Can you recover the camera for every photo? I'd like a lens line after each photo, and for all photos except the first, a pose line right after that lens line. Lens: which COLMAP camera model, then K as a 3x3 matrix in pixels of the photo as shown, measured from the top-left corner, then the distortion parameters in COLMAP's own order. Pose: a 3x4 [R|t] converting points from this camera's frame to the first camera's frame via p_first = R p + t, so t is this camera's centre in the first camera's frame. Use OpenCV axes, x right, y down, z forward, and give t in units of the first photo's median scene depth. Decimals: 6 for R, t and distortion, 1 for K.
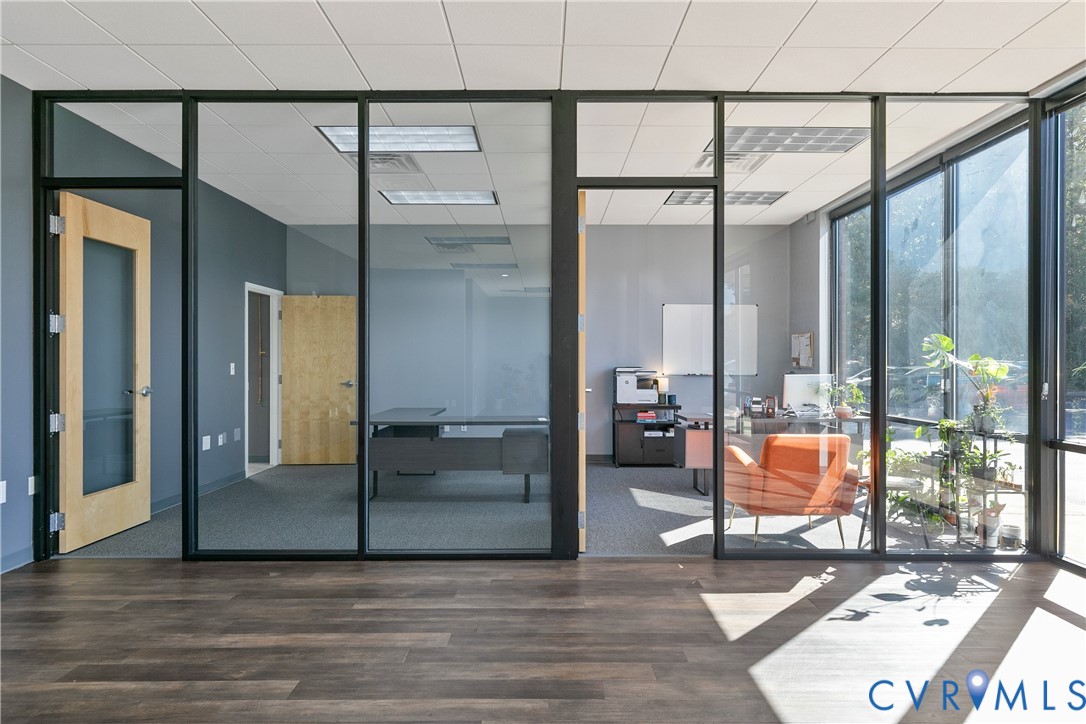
lens RADIAL K [[653.7, 0, 542.6], [0, 653.7, 362.4], [0, 0, 1]] dist [-0.001297, -0.000495]
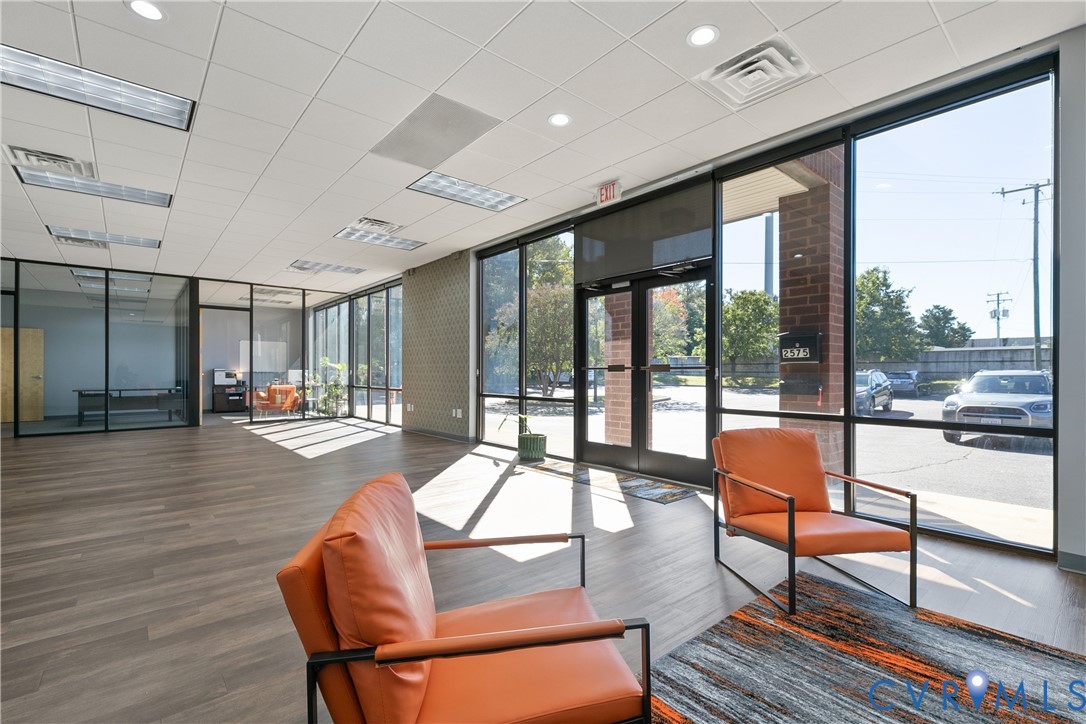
lens RADIAL K [[494.2, 0, 540.4], [0, 494.2, 367.9], [0, 0, 1]] dist [-0.008533, -0.000023]
pose [[0.768175, 0.005417, 0.640217, -0.104565], [-0.002547, 0.999982, -0.005404, 0.013586], [-0.640235, 0.002520, 0.768175, -0.970541]]
